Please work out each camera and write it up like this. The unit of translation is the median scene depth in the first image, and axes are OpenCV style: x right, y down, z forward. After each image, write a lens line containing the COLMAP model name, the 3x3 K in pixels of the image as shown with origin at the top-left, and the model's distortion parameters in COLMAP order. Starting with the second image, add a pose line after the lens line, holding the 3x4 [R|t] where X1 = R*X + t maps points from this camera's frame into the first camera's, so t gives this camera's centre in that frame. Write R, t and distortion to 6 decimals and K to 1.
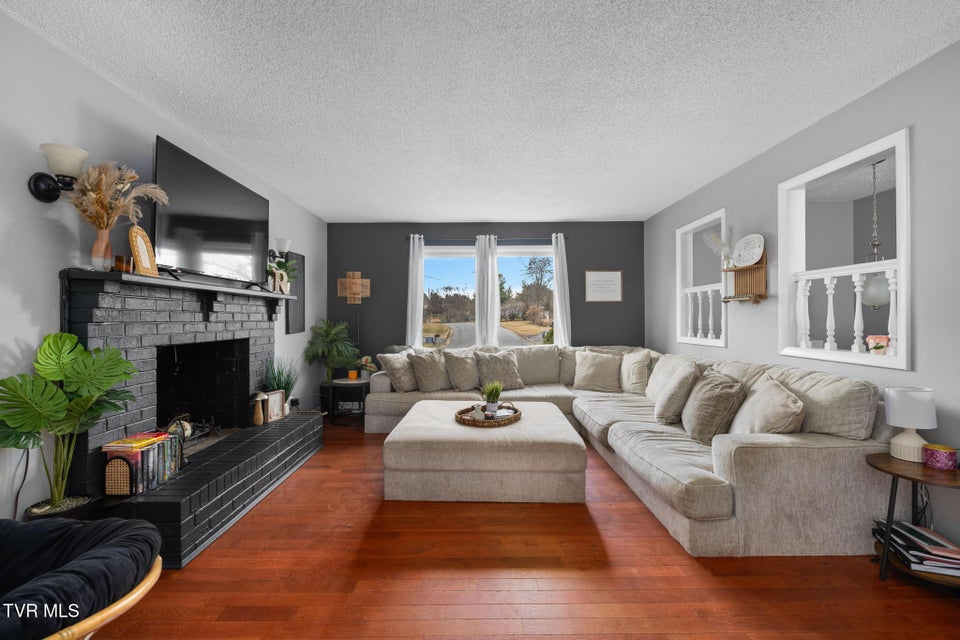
lens RADIAL K [[413.2, 0, 483.8], [0, 413.2, 317.9], [0, 0, 1]] dist [-0.001827, -0.000259]
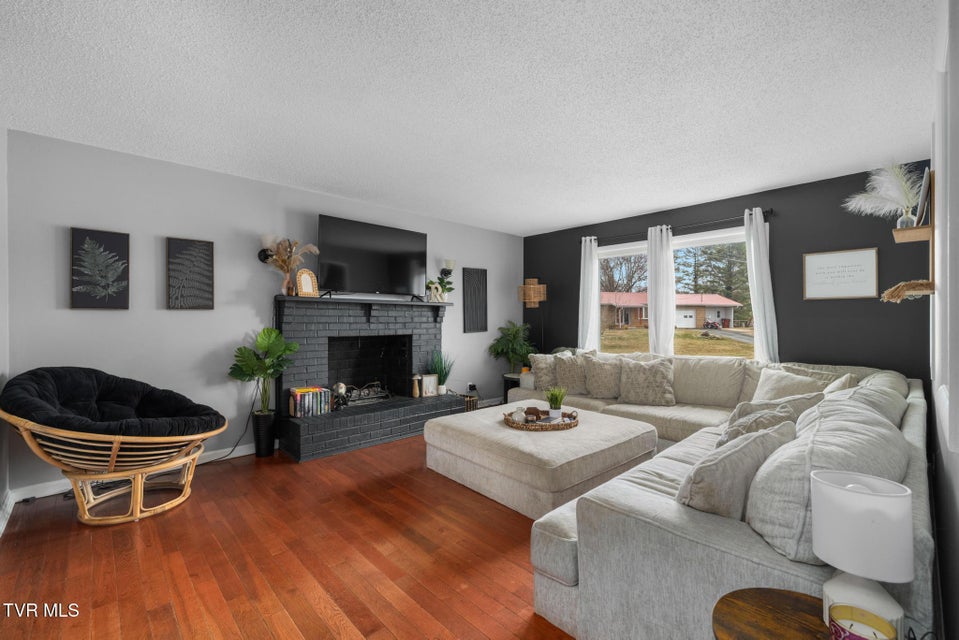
lens RADIAL K [[412.8, 0, 479.9], [0, 412.8, 319.9], [0, 0, 1]] dist [-0.001827, -0.000259]
pose [[0.680582, 0.005035, -0.732654, 0.614780], [-0.004225, 0.999987, 0.002948, -0.006004], [0.732659, 0.001089, 0.680595, 0.210156]]
